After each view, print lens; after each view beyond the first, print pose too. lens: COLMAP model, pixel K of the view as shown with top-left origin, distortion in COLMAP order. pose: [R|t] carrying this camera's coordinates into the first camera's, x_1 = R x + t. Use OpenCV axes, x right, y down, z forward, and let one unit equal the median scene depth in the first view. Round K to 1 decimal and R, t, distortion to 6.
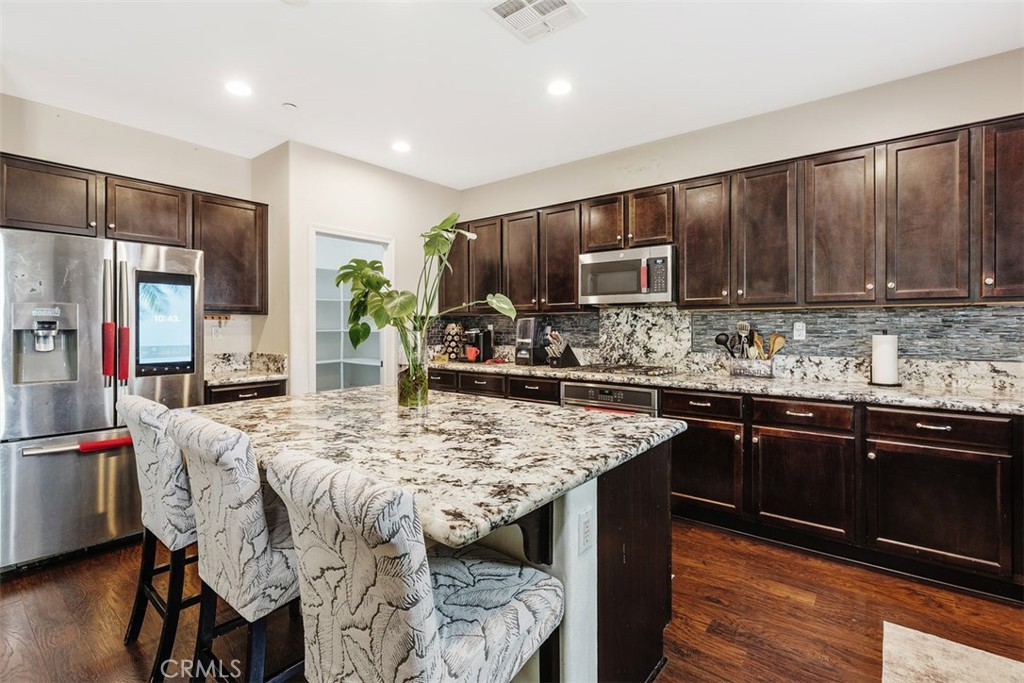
lens RADIAL K [[475.9, 0, 513.1], [0, 475.9, 327.2], [0, 0, 1]] dist [0.000038, 0.000064]
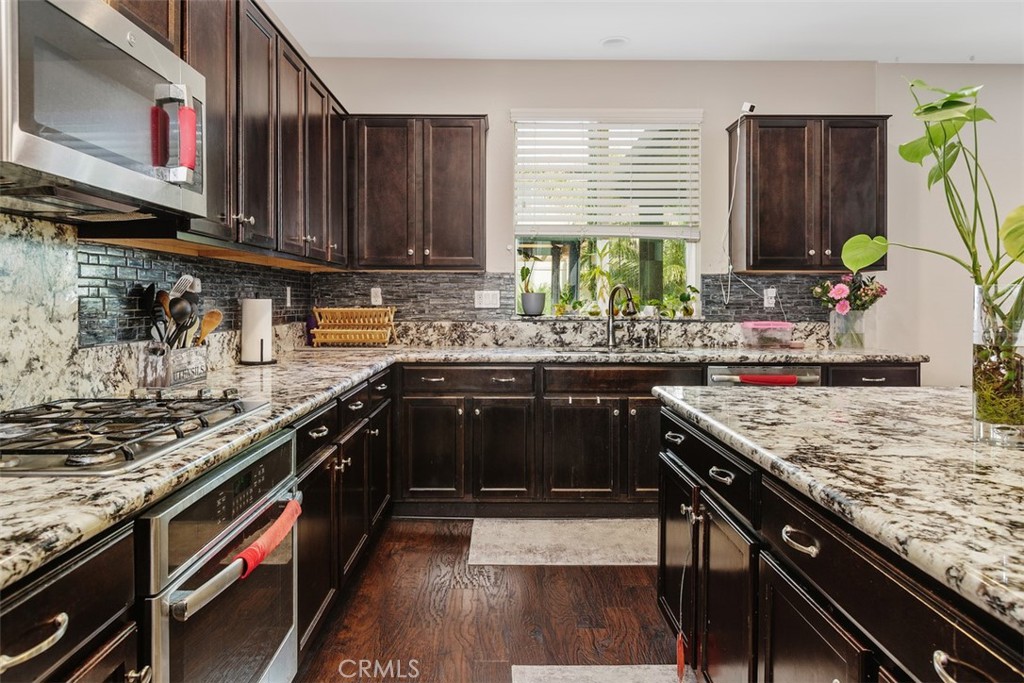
lens RADIAL K [[659.6, 0, 509.9], [0, 659.6, 301.0], [0, 0, 1]] dist [-0.003419, -0.000960]
pose [[-0.628732, -0.003414, 0.777615, -0.239399], [-0.000519, 0.999992, 0.003971, 0.012094], [-0.777622, 0.002093, -0.628728, 1.045235]]
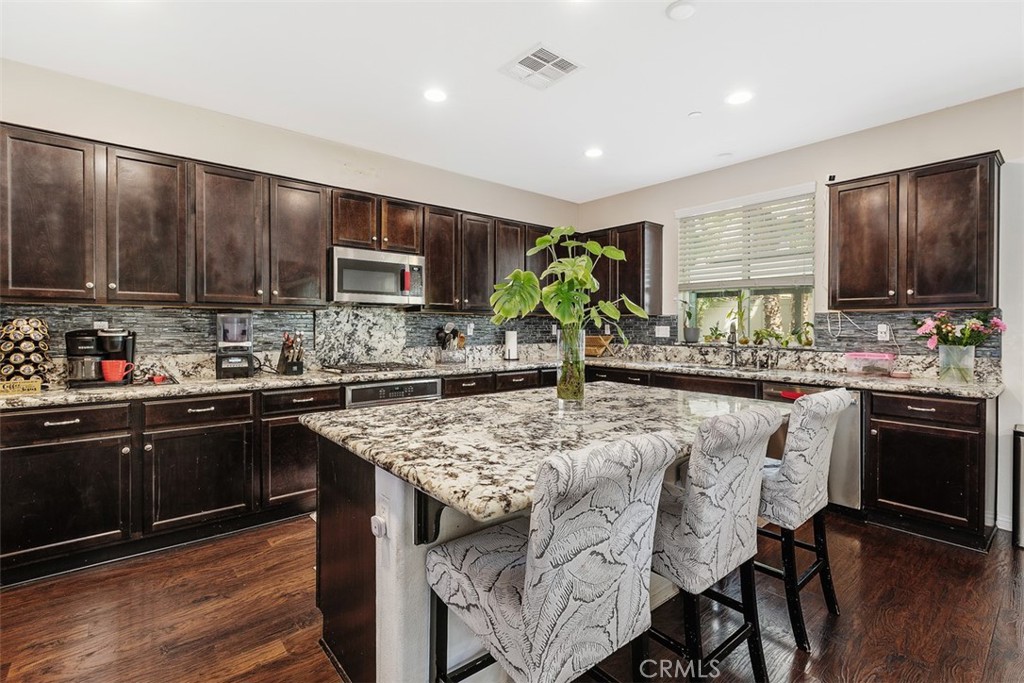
lens RADIAL K [[475.9, 0, 513.1], [0, 475.9, 327.2], [0, 0, 1]] dist [0.000038, 0.000064]
pose [[0.200630, -0.000389, 0.979667, -0.709830], [-0.001368, 0.999999, 0.000677, 0.000787], [-0.979666, -0.001476, 0.200629, 0.498633]]
